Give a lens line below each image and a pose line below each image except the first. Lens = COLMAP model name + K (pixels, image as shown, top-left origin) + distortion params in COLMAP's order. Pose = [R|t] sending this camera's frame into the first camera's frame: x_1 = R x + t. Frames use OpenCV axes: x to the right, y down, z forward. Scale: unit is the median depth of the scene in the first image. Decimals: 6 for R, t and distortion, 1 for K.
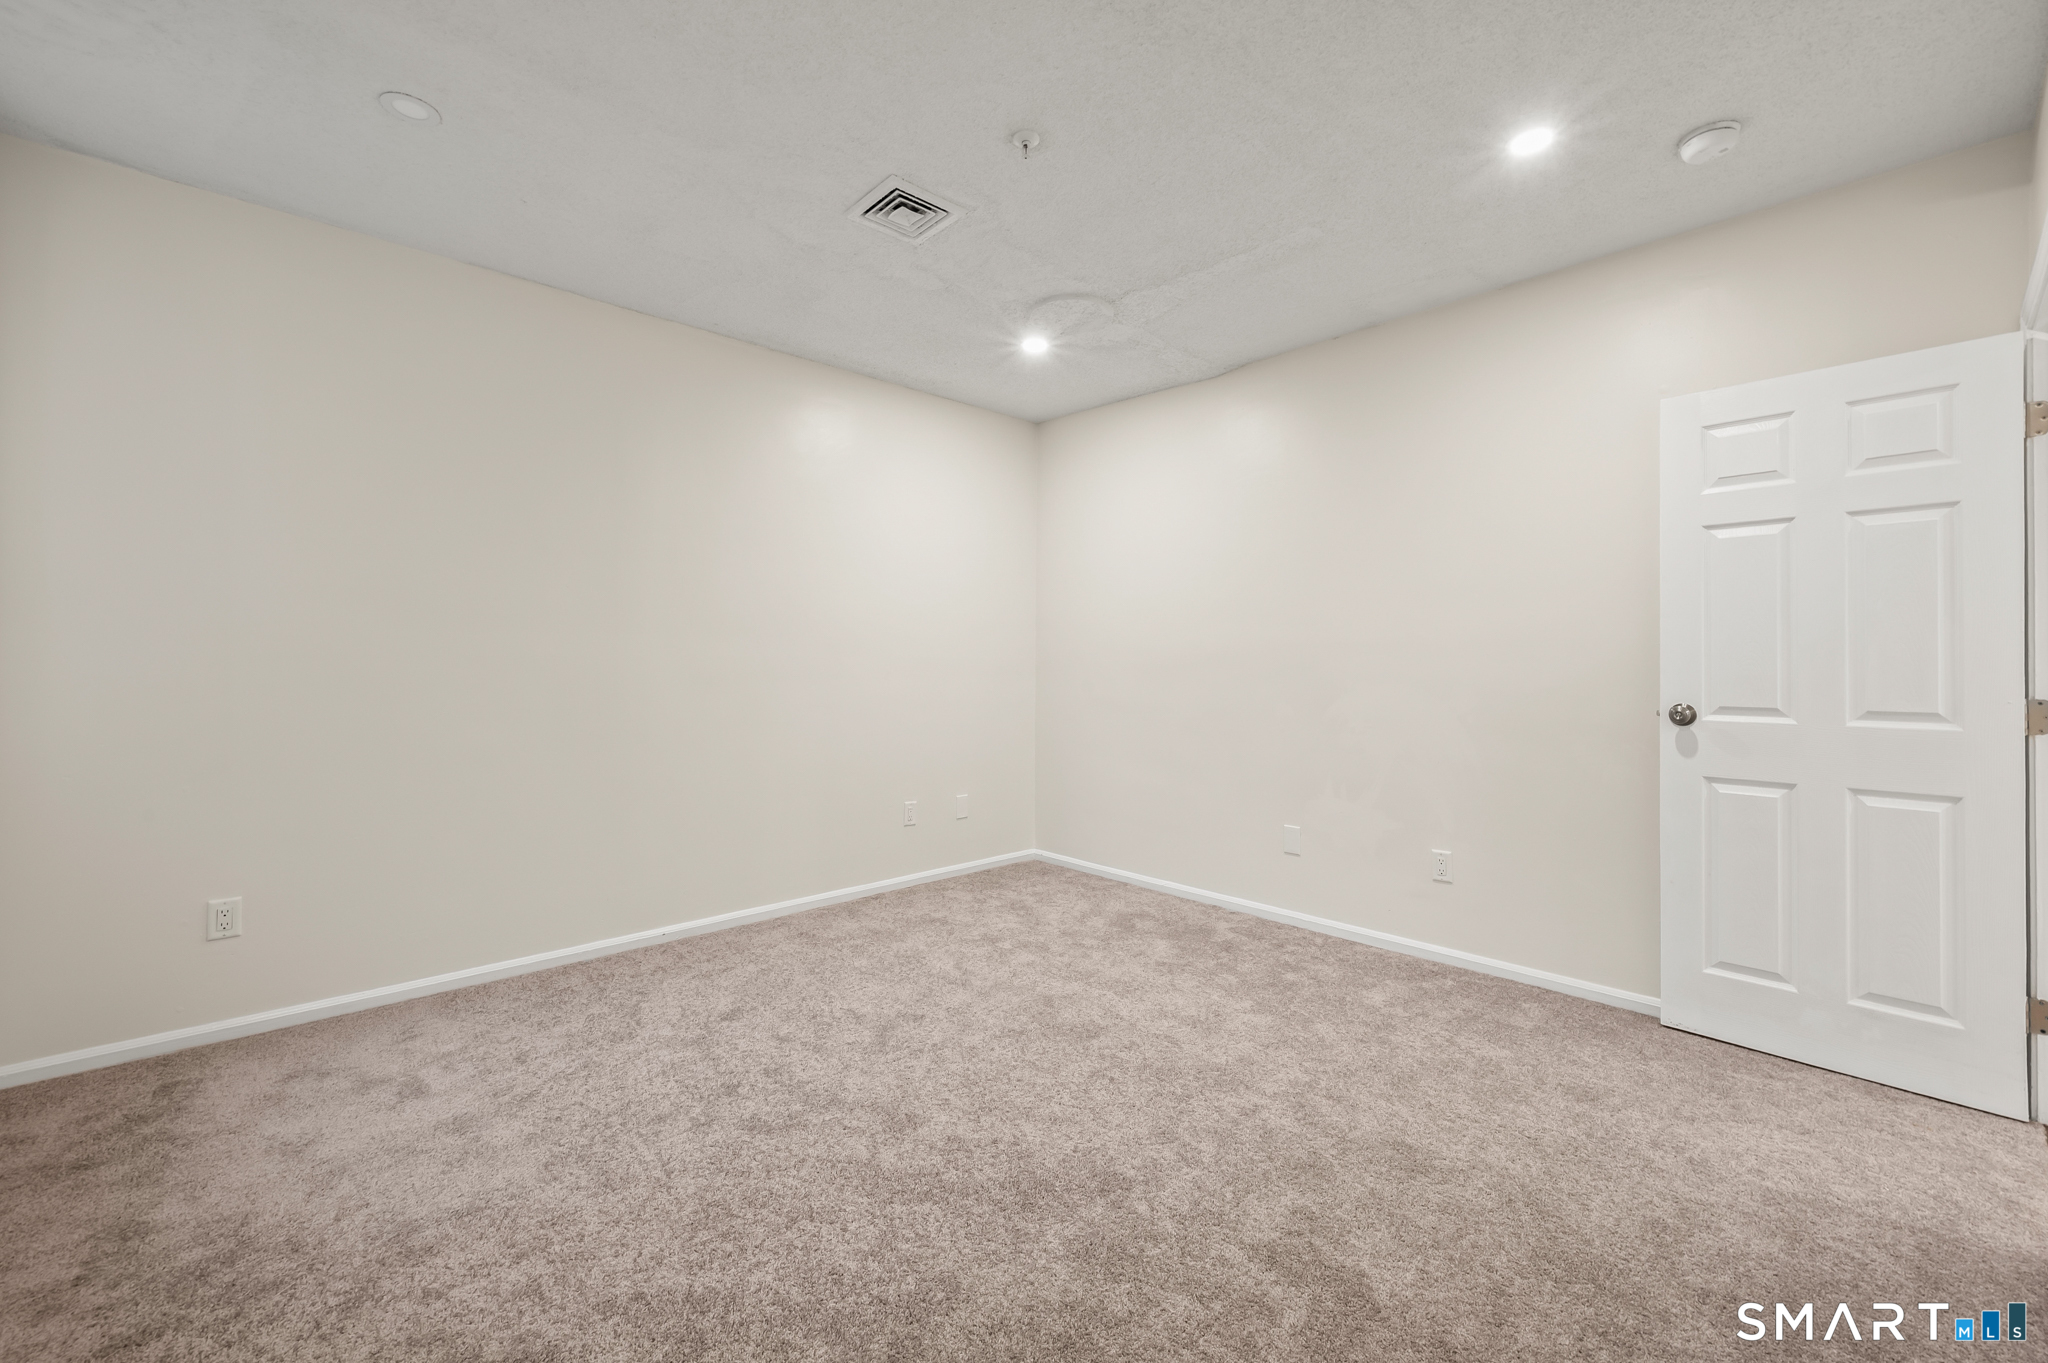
lens RADIAL K [[820.0, 0, 1027.2], [0, 820.0, 669.9], [0, 0, 1]] dist [-0.001124, 0.000771]
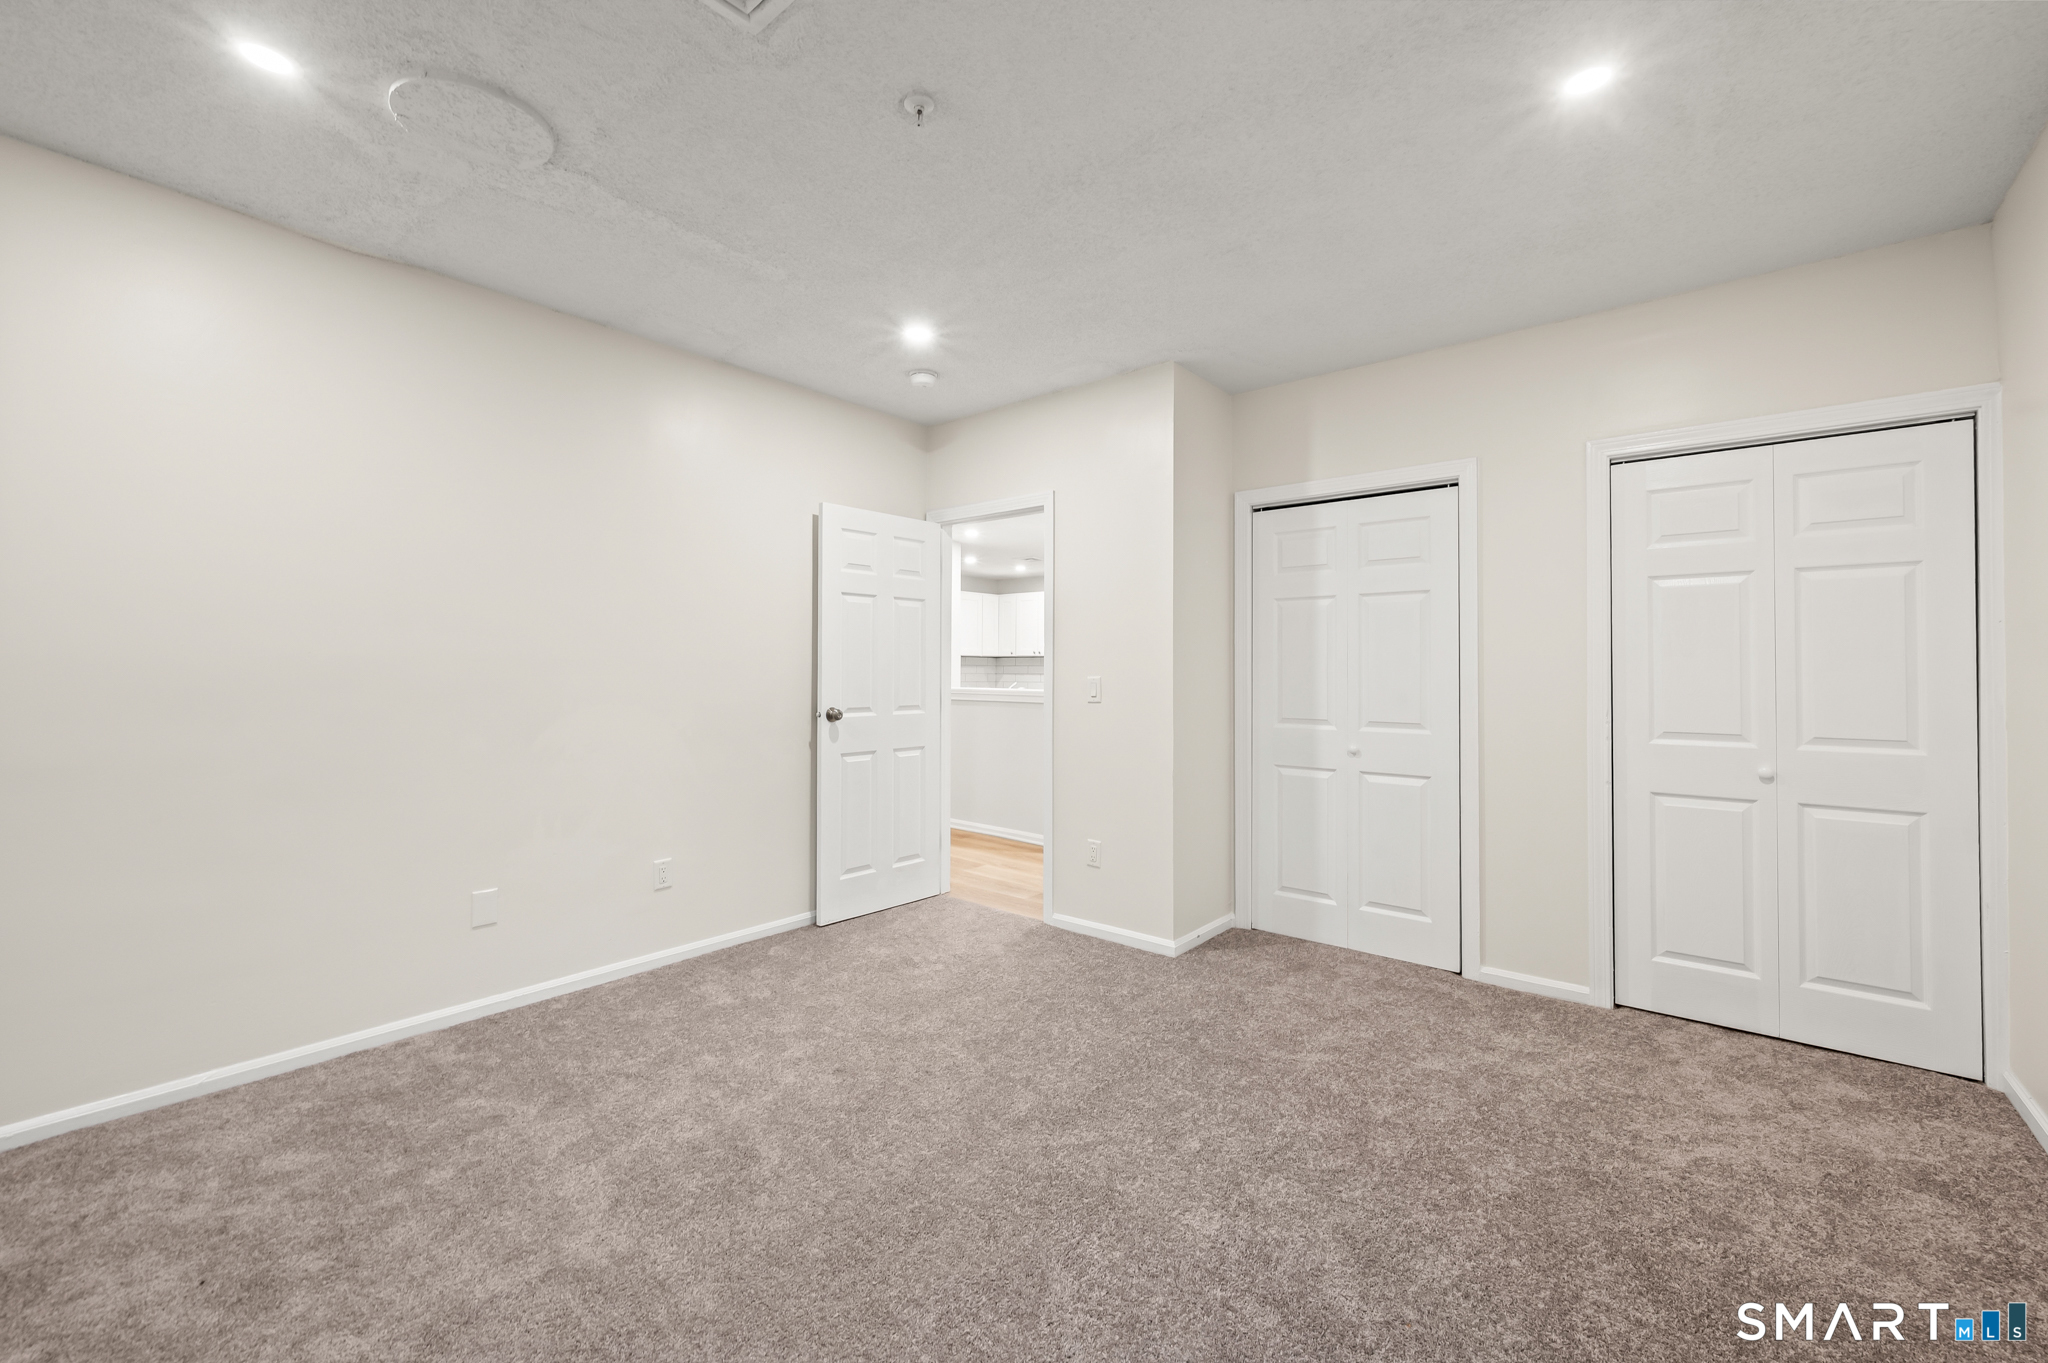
lens RADIAL K [[820.0, 0, 1027.2], [0, 820.0, 669.9], [0, 0, 1]] dist [-0.001124, 0.000771]
pose [[-0.132058, 0.003147, 0.991237, -0.733339], [0.002227, 0.999993, -0.002878, -0.021930], [-0.991239, 0.001827, -0.132064, 0.828869]]
